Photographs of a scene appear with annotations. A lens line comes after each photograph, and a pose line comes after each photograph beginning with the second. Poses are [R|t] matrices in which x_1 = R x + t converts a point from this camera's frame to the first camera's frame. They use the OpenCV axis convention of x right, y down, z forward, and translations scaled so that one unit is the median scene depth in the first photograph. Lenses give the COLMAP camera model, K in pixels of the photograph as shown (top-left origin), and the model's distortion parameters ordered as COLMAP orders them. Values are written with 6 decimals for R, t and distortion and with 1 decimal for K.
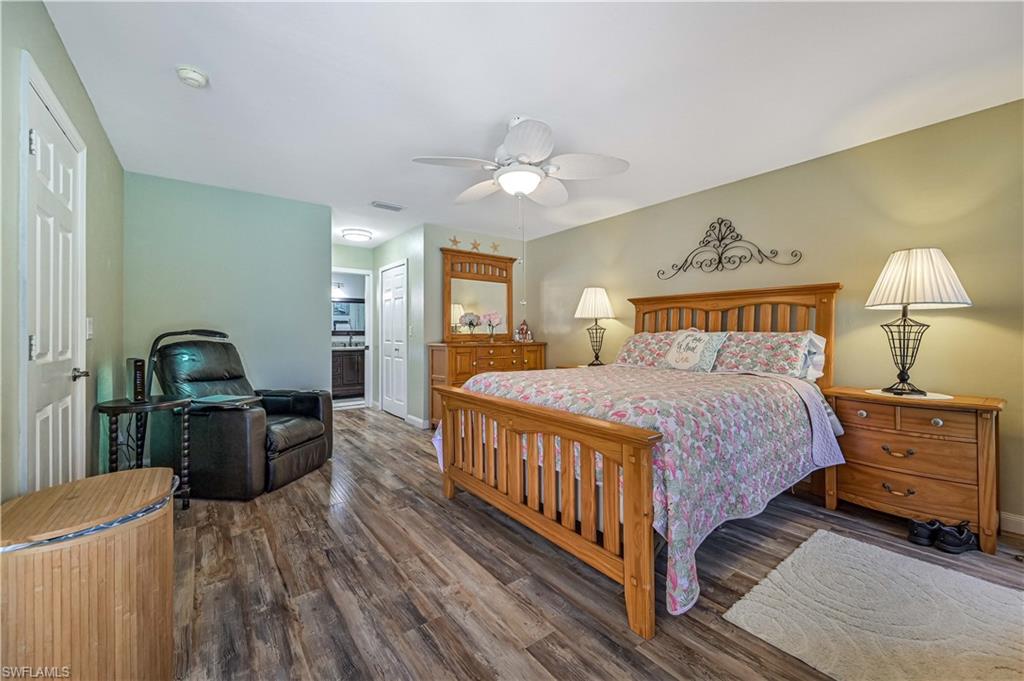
lens RADIAL K [[399.9, 0, 509.7], [0, 399.9, 331.3], [0, 0, 1]] dist [-0.003051, 0.000714]
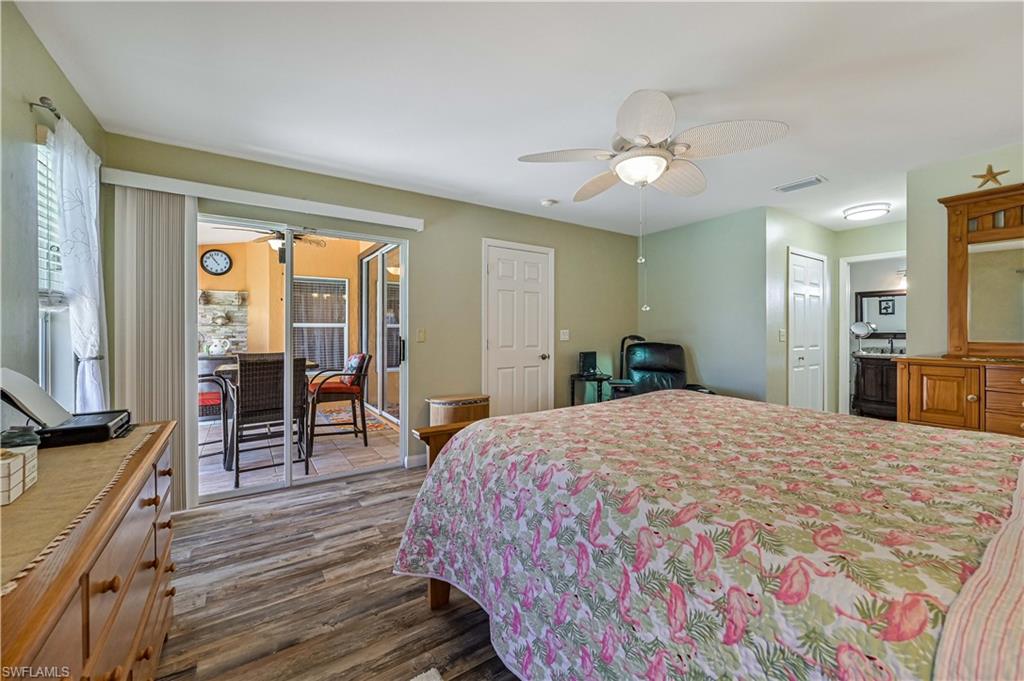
lens RADIAL K [[399.9, 0, 520.6], [0, 399.9, 329.9], [0, 0, 1]] dist [-0.003051, 0.000714]
pose [[-0.051960, 0.000634, -0.998649, 0.419371], [0.012931, 0.999916, -0.000038, -0.017150], [0.998565, -0.012916, -0.051964, 0.356395]]
